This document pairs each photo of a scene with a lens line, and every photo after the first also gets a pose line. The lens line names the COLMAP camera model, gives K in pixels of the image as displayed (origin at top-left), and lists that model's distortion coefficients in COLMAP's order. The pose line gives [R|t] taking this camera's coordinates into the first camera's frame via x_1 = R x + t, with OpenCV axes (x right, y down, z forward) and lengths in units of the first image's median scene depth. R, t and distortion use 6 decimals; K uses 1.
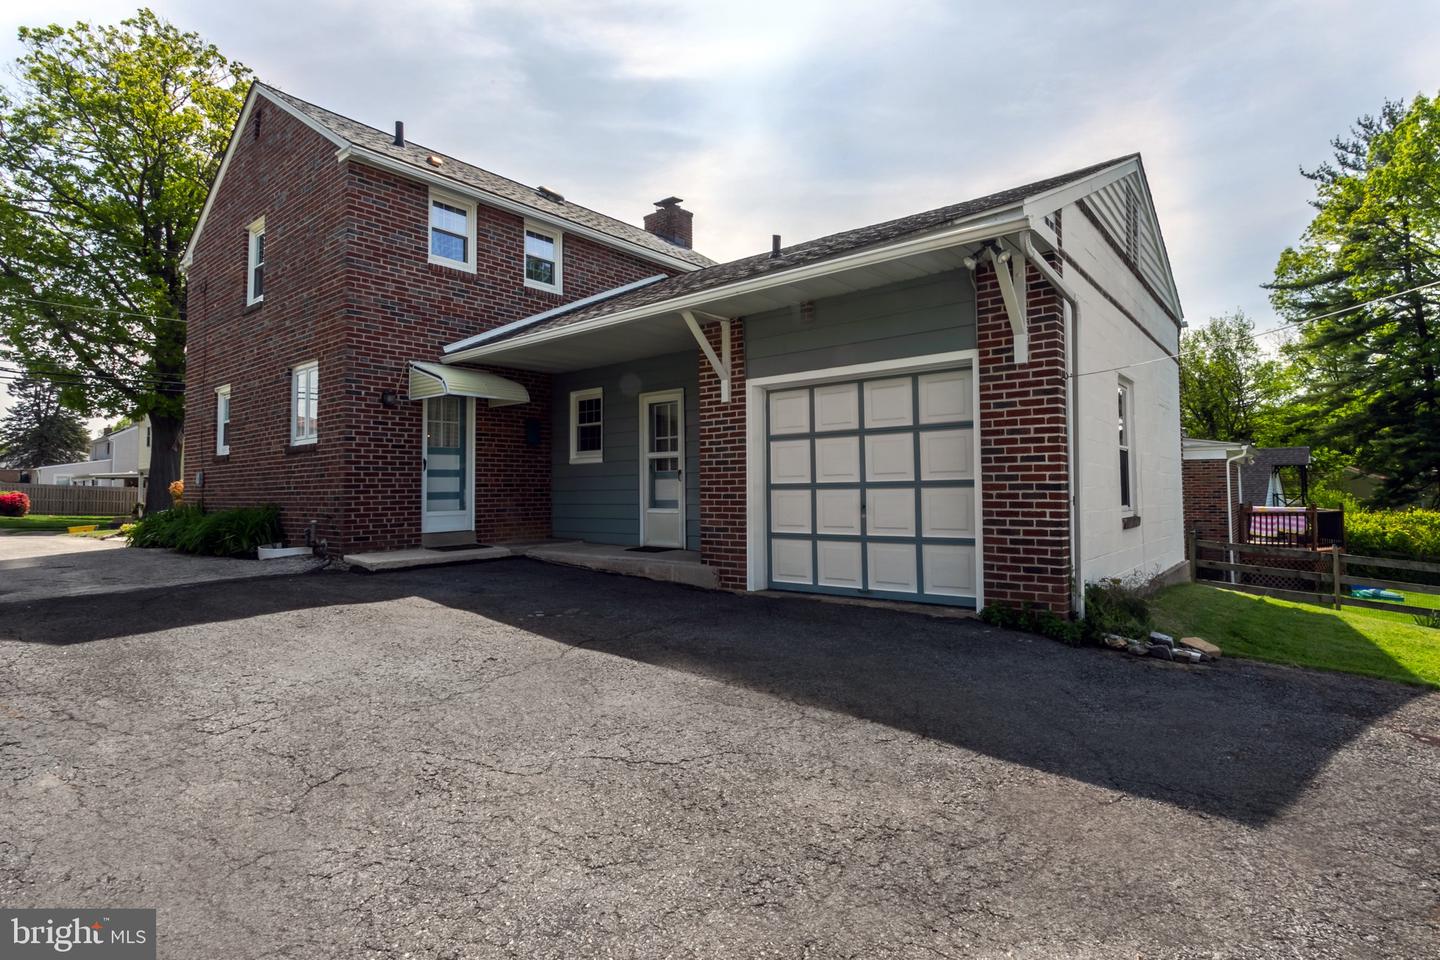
lens RADIAL K [[677.7, 0, 714.5], [0, 677.7, 457.8], [0, 0, 1]] dist [-0.000488, 0.000088]
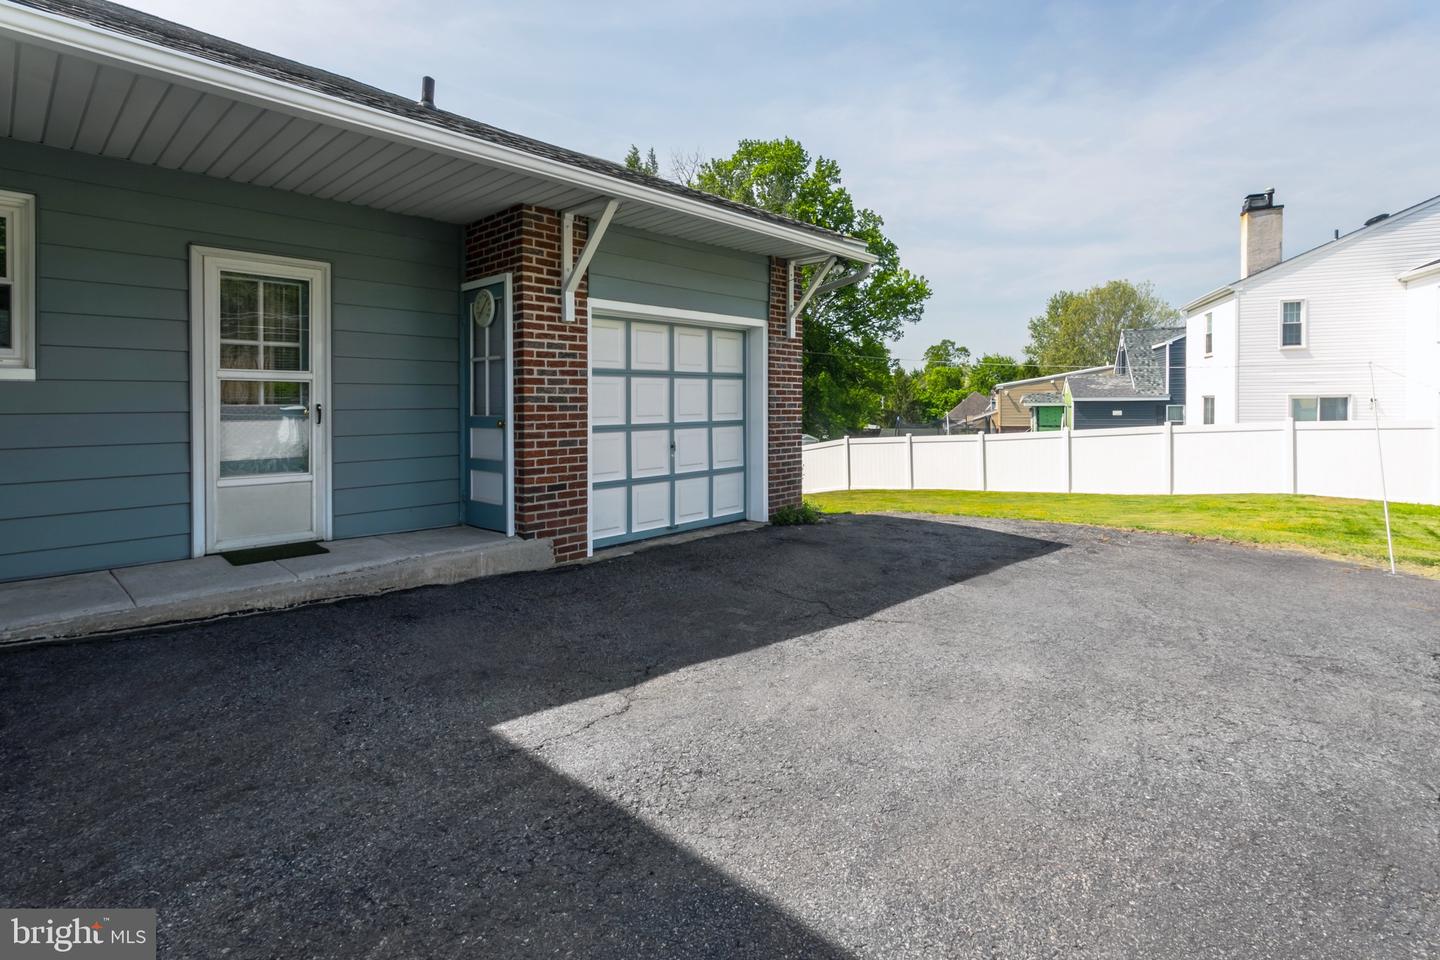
lens RADIAL K [[685.1, 0, 718.4], [0, 685.1, 407.6], [0, 0, 1]] dist [0.000842, 0.000172]
pose [[0.102170, 0.006140, 0.994748, -0.723216], [-0.038996, 0.999237, -0.002162, 0.010866], [-0.994002, -0.038570, 0.102332, 0.731881]]
